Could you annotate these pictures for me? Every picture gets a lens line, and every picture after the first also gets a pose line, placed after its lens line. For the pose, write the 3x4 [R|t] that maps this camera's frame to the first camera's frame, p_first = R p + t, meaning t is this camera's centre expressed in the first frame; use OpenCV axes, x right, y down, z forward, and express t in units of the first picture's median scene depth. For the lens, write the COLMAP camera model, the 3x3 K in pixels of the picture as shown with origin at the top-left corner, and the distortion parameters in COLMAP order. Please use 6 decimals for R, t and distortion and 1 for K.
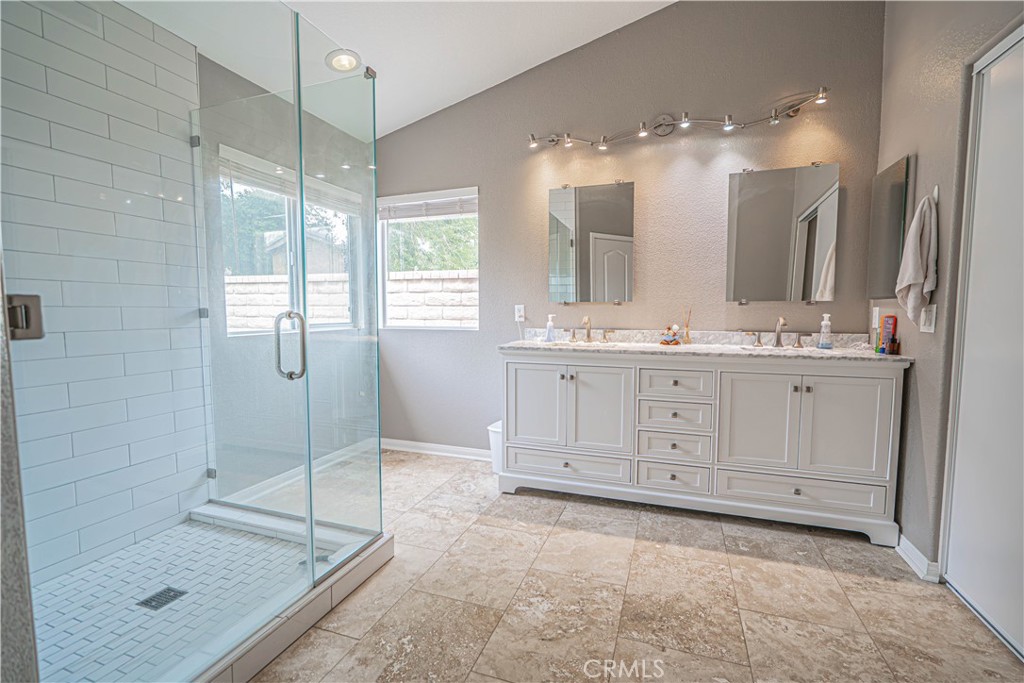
lens RADIAL K [[463.7, 0, 514.1], [0, 463.7, 342.8], [0, 0, 1]] dist [-0.001467, 0.001466]
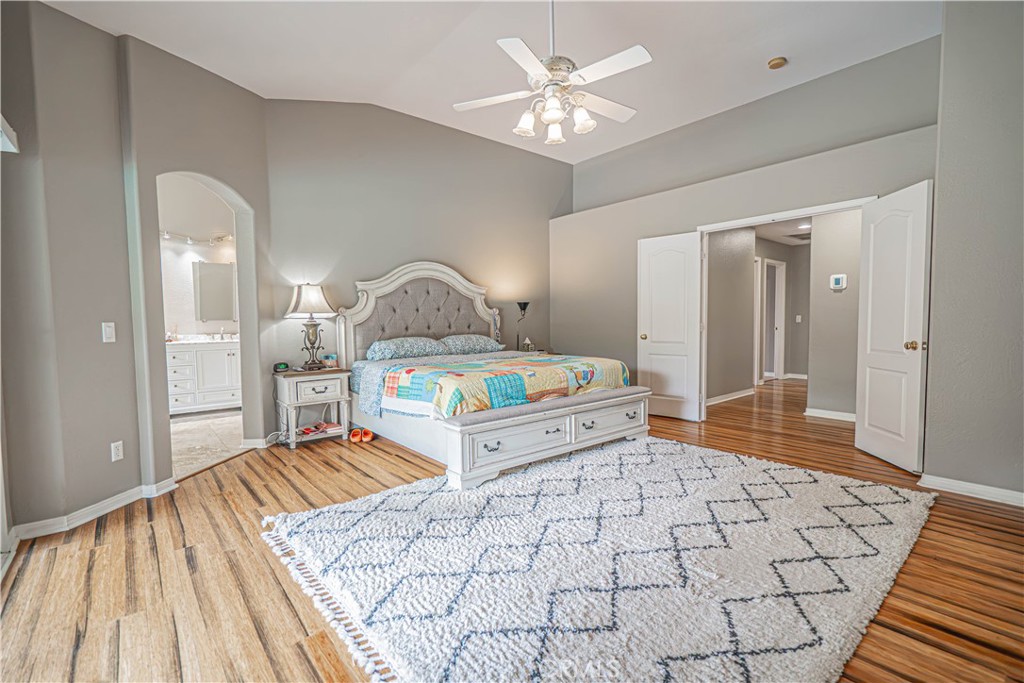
lens RADIAL K [[463.7, 0, 516.1], [0, 463.7, 344.3], [0, 0, 1]] dist [-0.001467, 0.001466]
pose [[0.504950, -0.051585, 0.861606, -0.667179], [0.080202, 0.996698, 0.012670, 0.116747], [-0.859414, 0.062704, 0.507420, -1.397793]]
